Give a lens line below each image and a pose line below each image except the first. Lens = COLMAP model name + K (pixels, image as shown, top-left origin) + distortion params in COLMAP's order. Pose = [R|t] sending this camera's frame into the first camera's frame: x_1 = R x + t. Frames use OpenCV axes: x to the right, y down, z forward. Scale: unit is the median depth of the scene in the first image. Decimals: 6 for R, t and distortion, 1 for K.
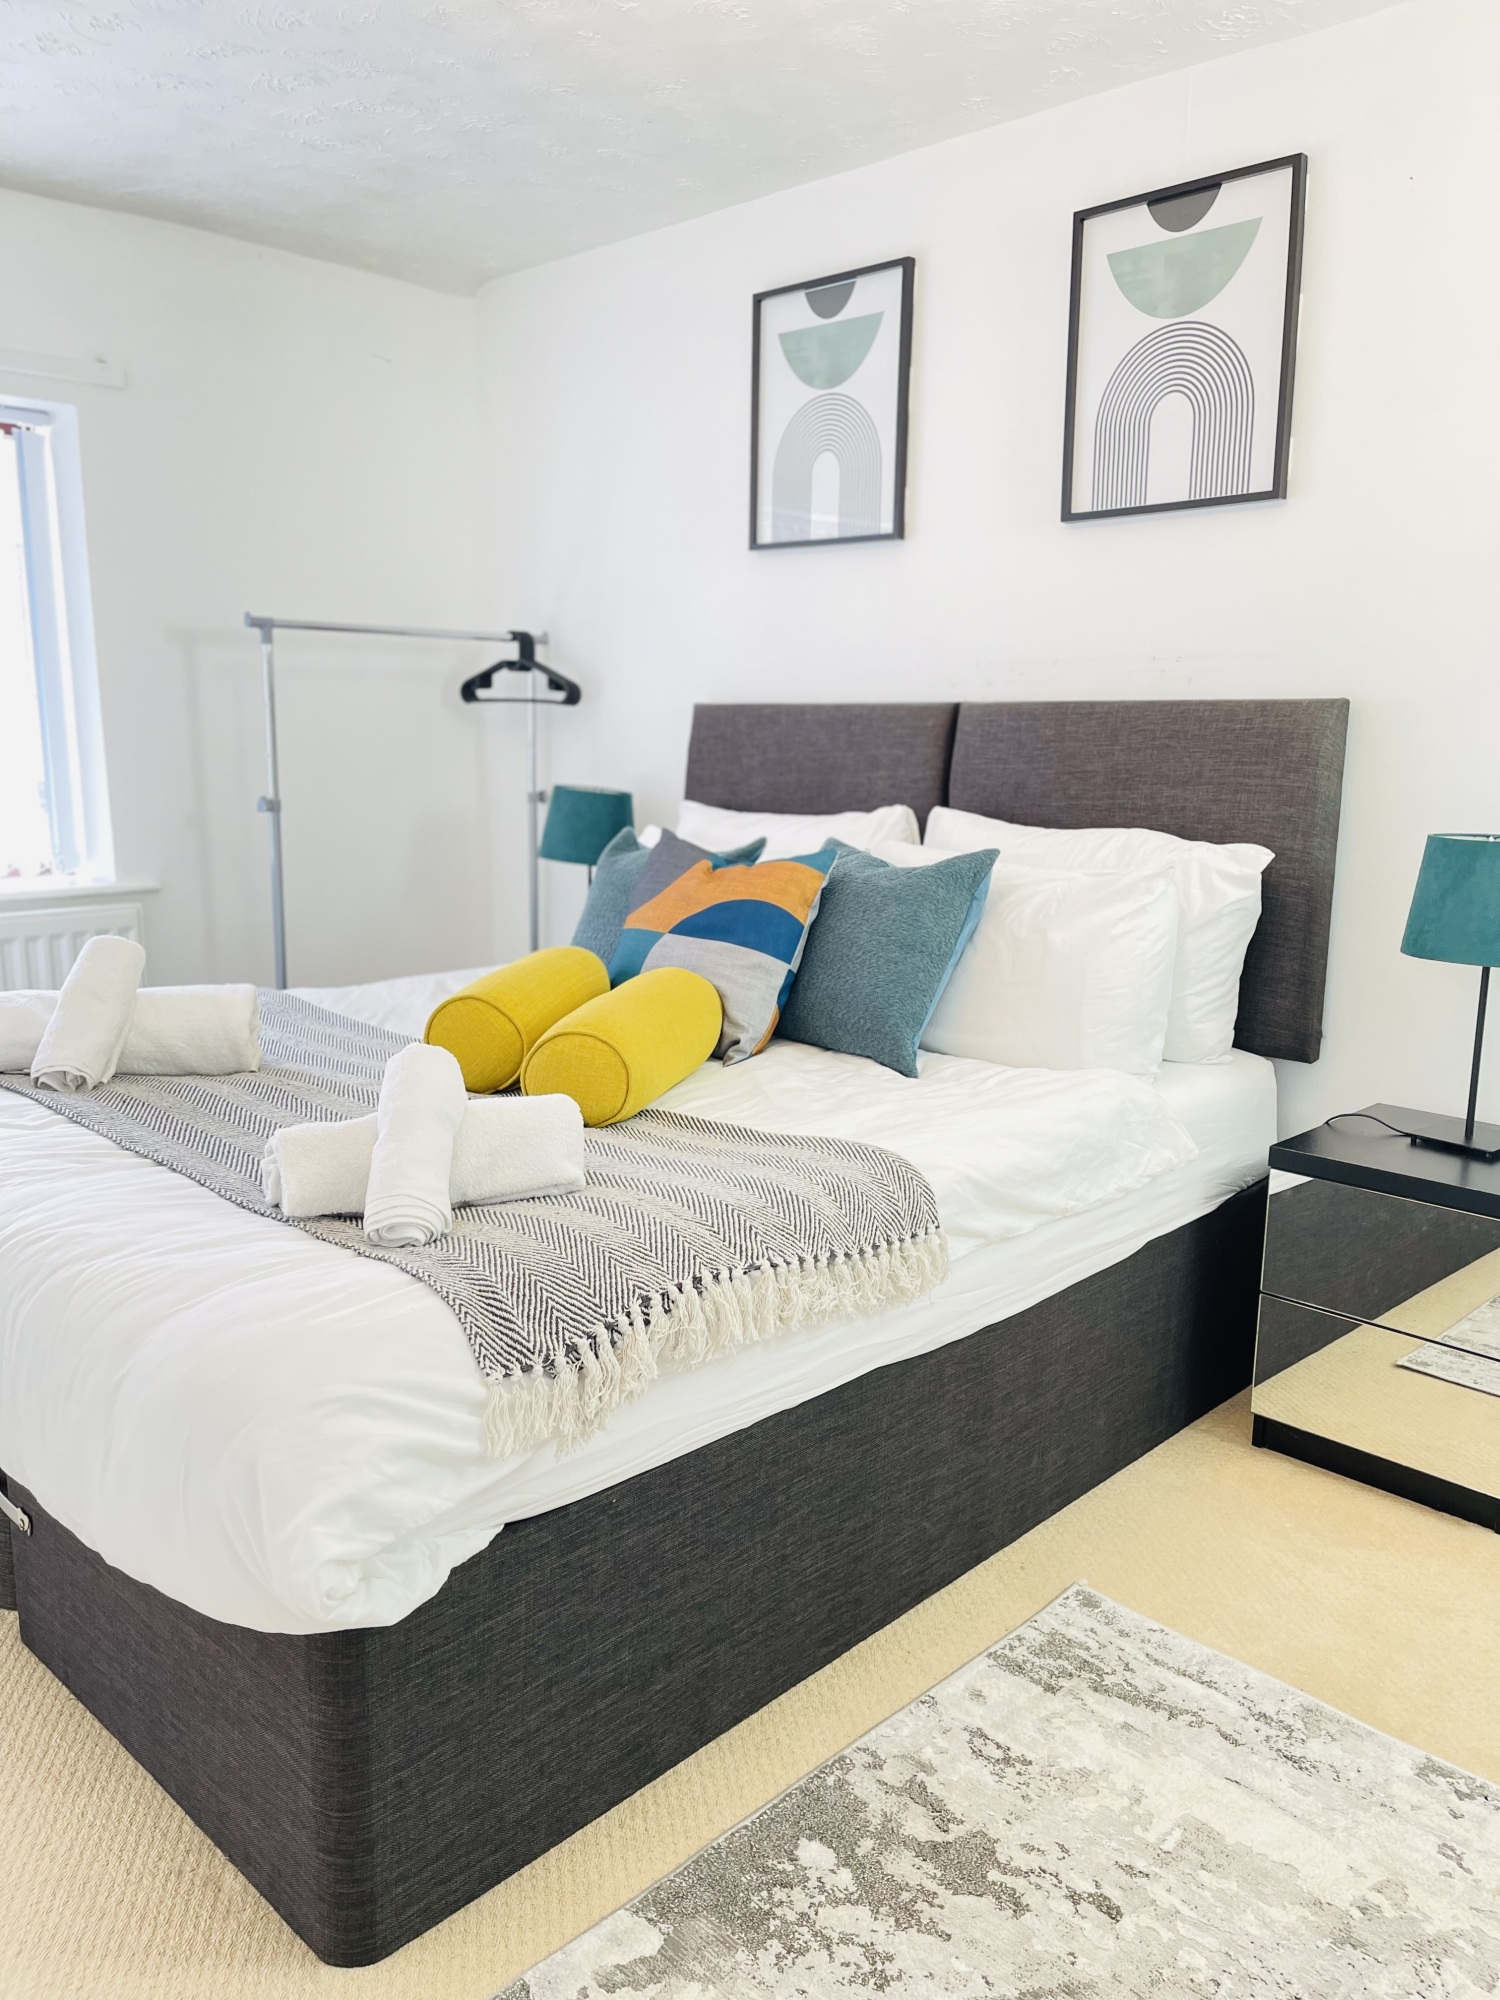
lens RADIAL K [[1503.8, 0, 755.7], [0, 1503.8, 1007.4], [0, 0, 1]] dist [0.082036, -0.115695]
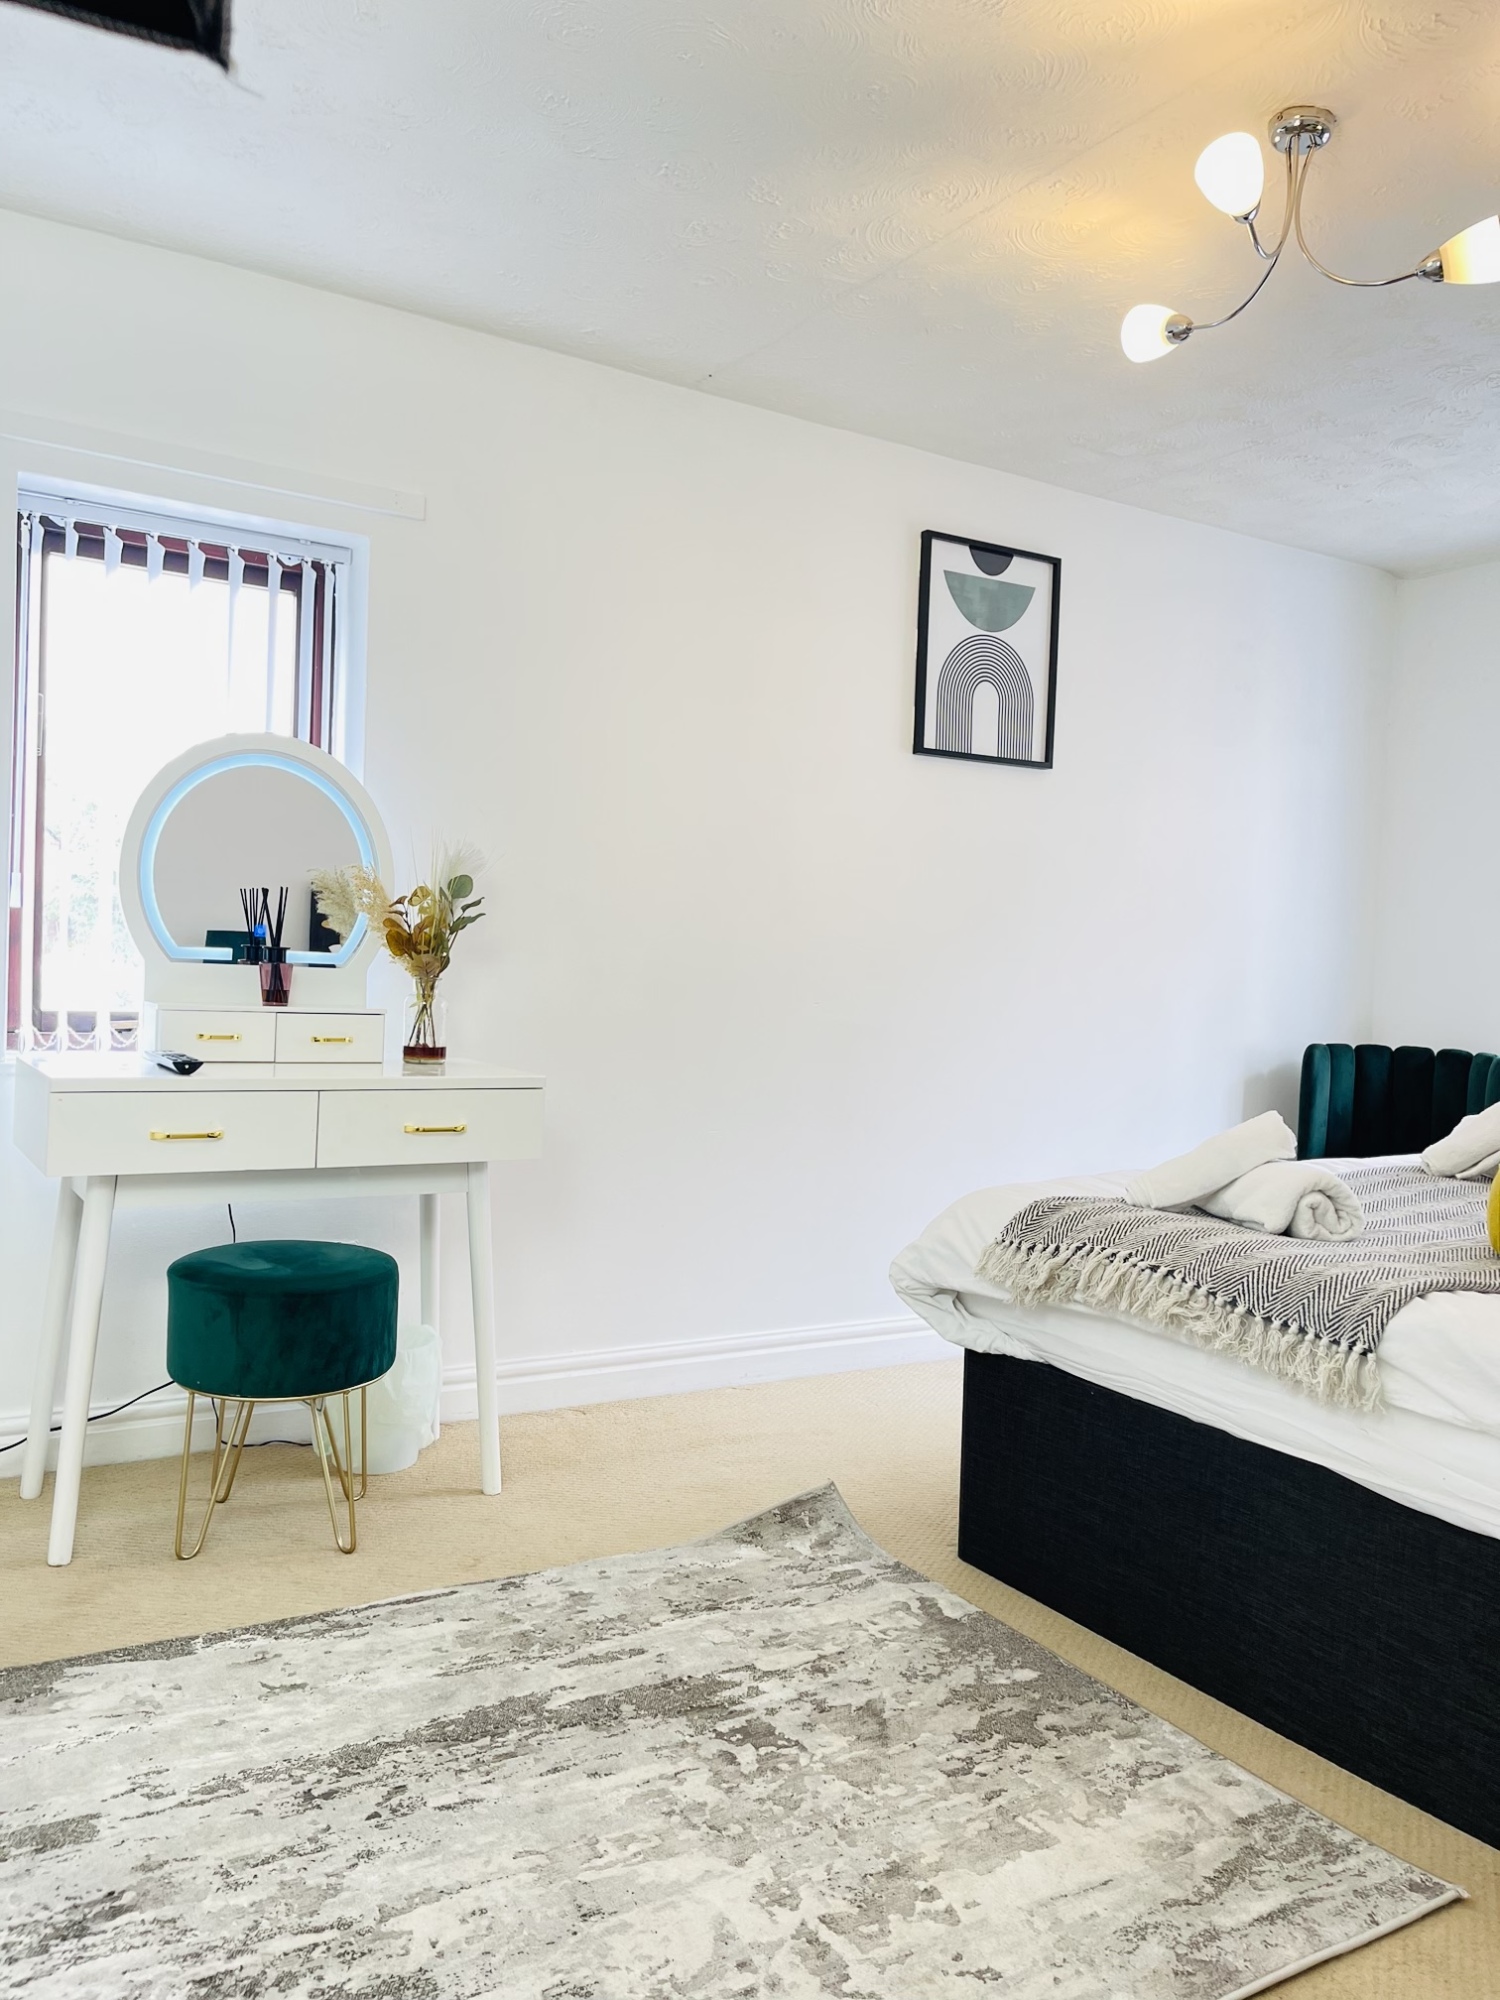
lens RADIAL K [[1503.8, 0, 755.7], [0, 1503.8, 1007.4], [0, 0, 1]] dist [0.082036, -0.115695]
pose [[-0.241944, 0.003806, -0.970283, 0.878980], [-0.224625, 0.972607, 0.059826, -0.032569], [0.943932, 0.232424, -0.234461, 0.591566]]
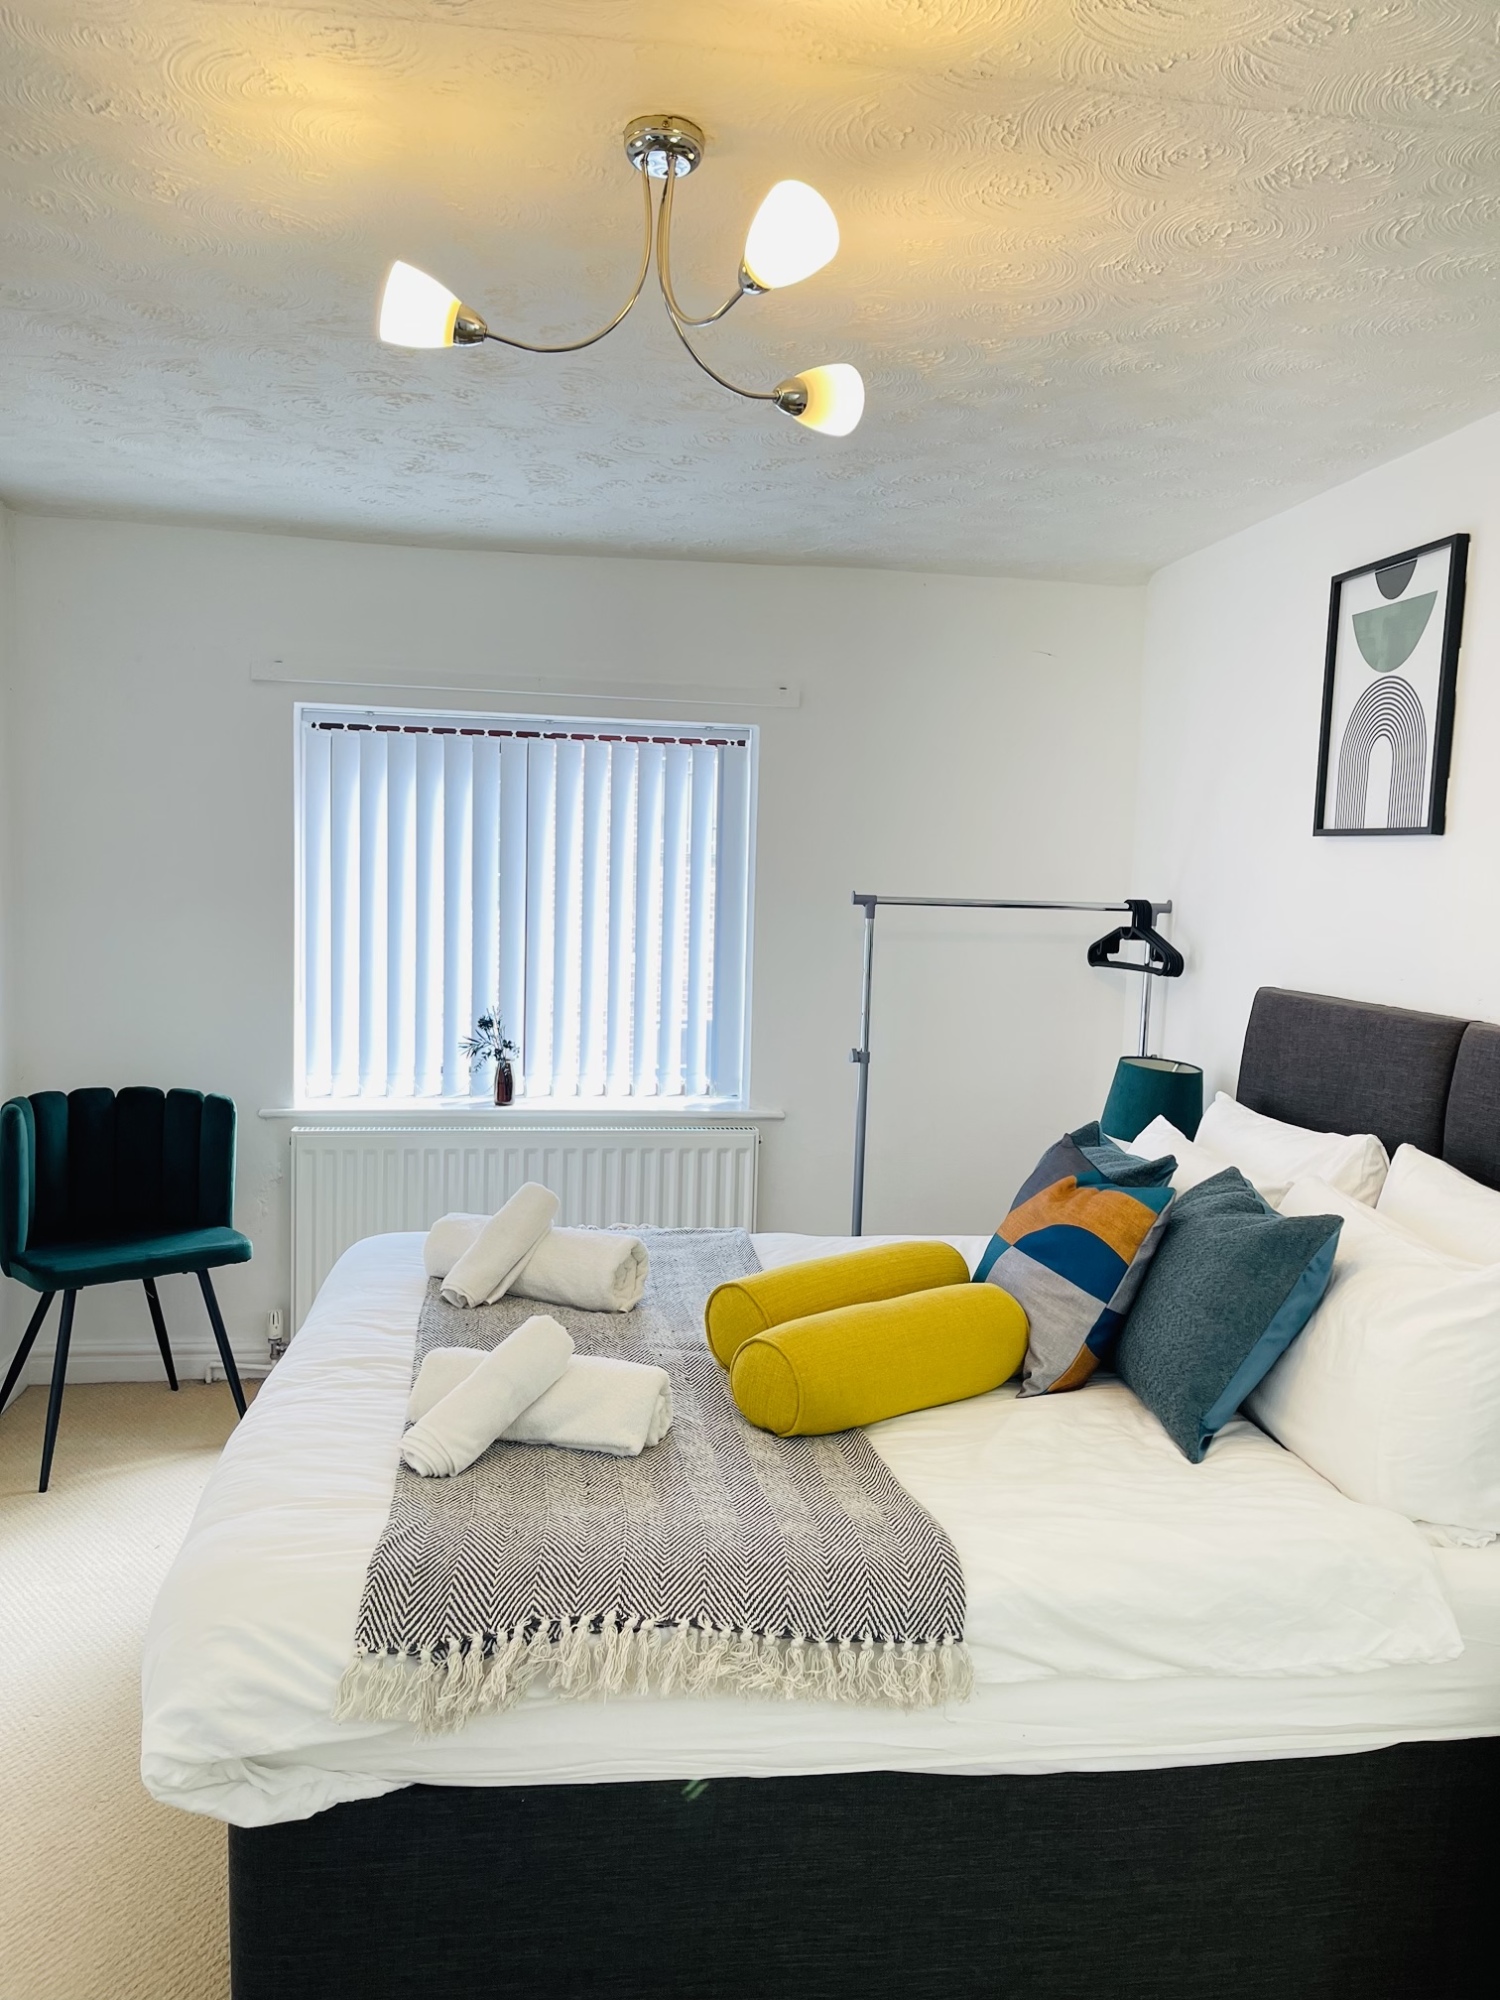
lens RADIAL K [[1507.2, 0, 756.0], [0, 1507.2, 999.5], [0, 0, 1]] dist [0.061817, -0.060879]
pose [[0.788143, 0.066909, -0.611845, 0.422284], [-0.138886, 0.987768, -0.070886, -0.119868], [0.599618, 0.140845, 0.787795, 0.092095]]
